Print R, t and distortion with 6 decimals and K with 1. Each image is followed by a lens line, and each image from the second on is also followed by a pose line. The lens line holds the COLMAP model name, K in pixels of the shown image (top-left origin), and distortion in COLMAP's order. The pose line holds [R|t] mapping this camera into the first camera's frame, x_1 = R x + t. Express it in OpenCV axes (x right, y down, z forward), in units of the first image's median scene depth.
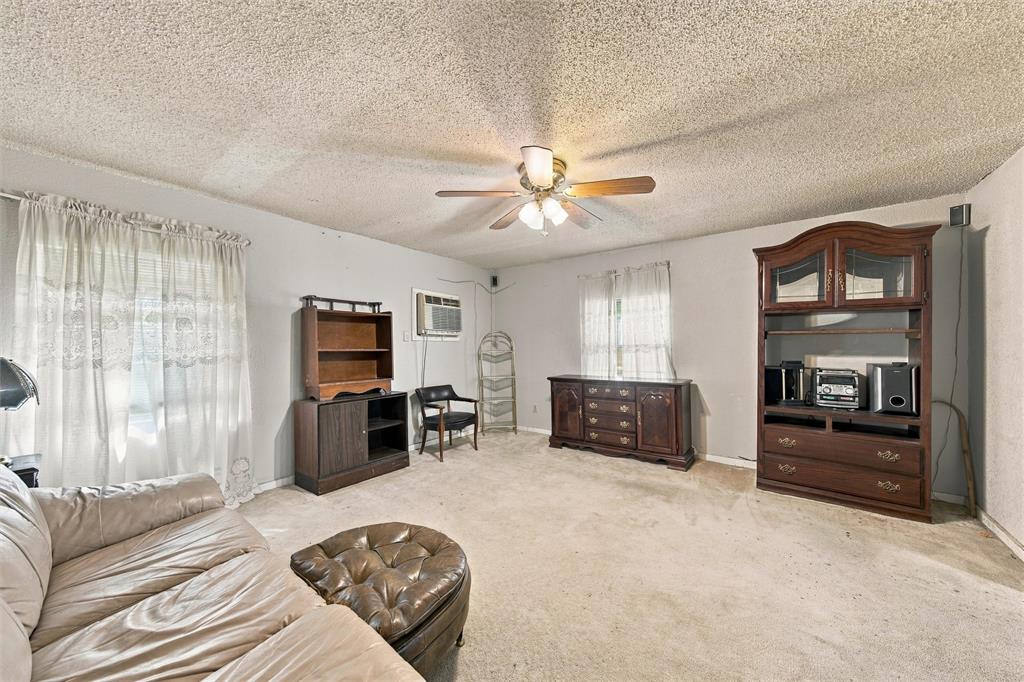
lens RADIAL K [[359.1, 0, 512.0], [0, 359.1, 341.0], [0, 0, 1]] dist [-0.001542, -0.000084]
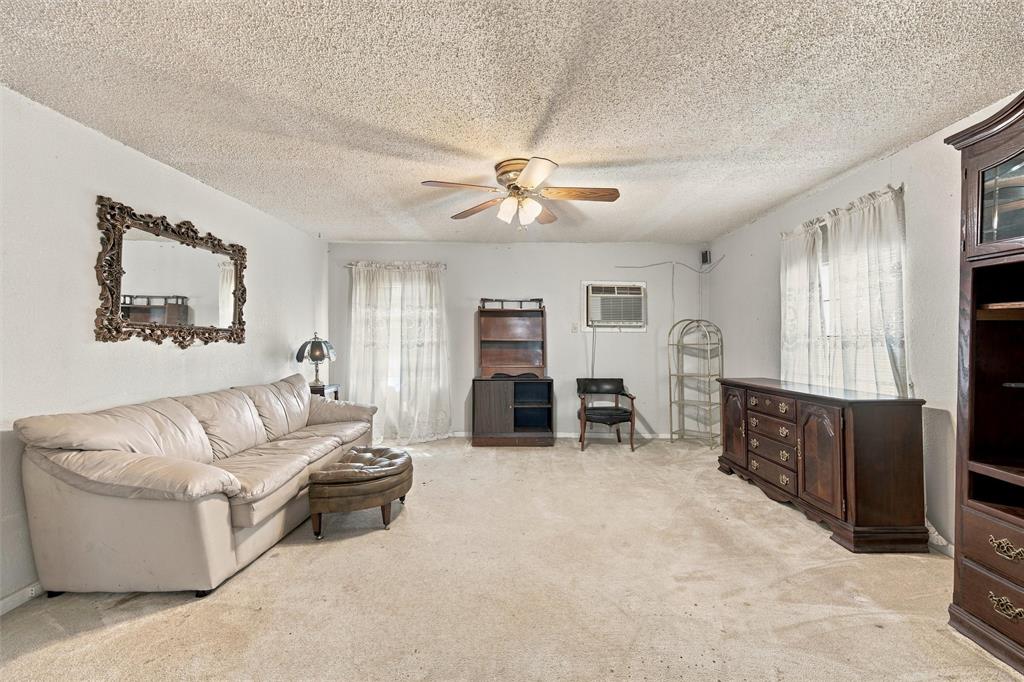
lens RADIAL K [[408.9, 0, 512.0], [0, 408.9, 341.0], [0, 0, 1]] dist [-0.000274, -0.000045]
pose [[0.605500, 0.009130, -0.795793, 0.601852], [0.005233, 0.999867, 0.015453, 0.006397], [0.795828, -0.013521, 0.605372, 0.144465]]
